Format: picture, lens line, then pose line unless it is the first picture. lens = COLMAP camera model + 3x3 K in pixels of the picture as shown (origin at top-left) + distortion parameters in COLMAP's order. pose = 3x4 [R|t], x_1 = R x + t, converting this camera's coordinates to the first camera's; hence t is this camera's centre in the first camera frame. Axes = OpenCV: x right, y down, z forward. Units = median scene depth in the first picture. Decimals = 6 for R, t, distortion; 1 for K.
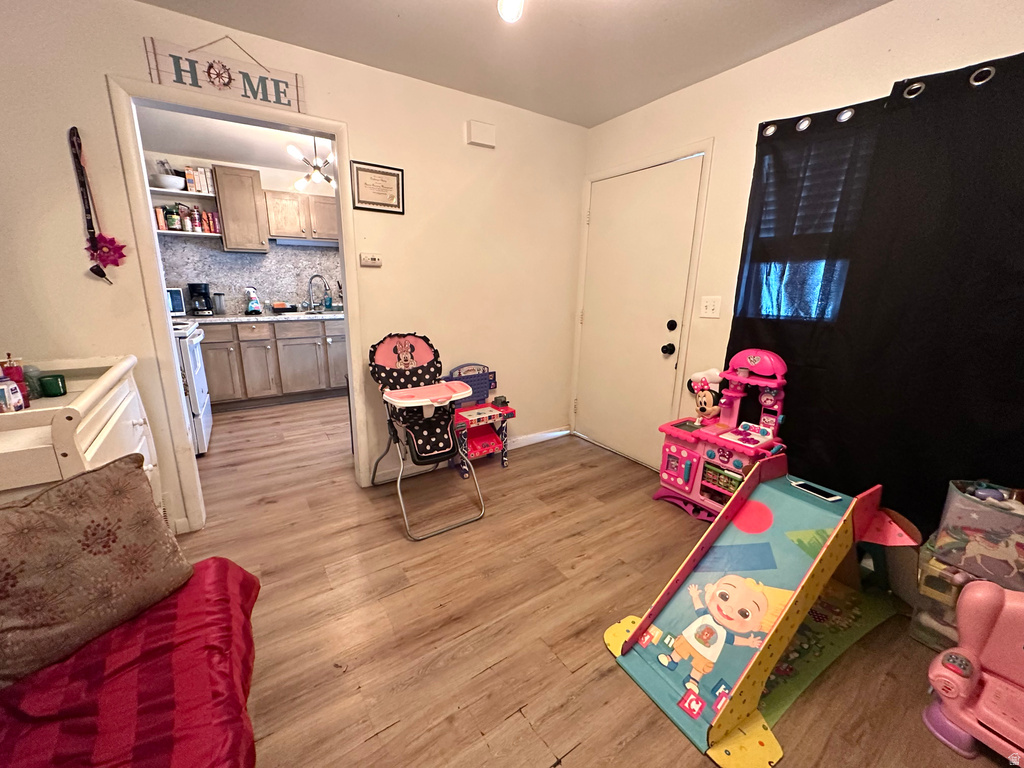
lens RADIAL K [[408.2, 0, 514.3], [0, 408.2, 385.0], [0, 0, 1]] dist [-0.005403, 0.001389]
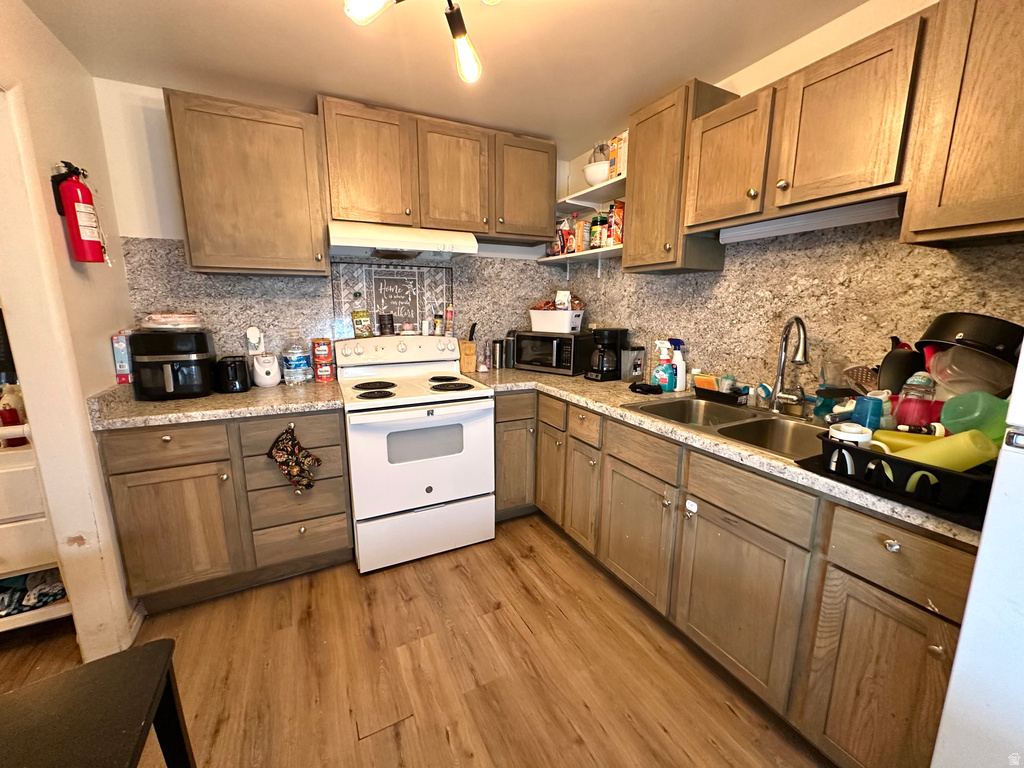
lens RADIAL K [[408.2, 0, 509.3], [0, 408.2, 383.8], [0, 0, 1]] dist [-0.005403, 0.001389]
pose [[-0.123577, 0.166642, -0.978243, -0.216972], [-0.247757, 0.949398, 0.193026, -0.419793], [0.960908, 0.266220, -0.076037, 1.531004]]
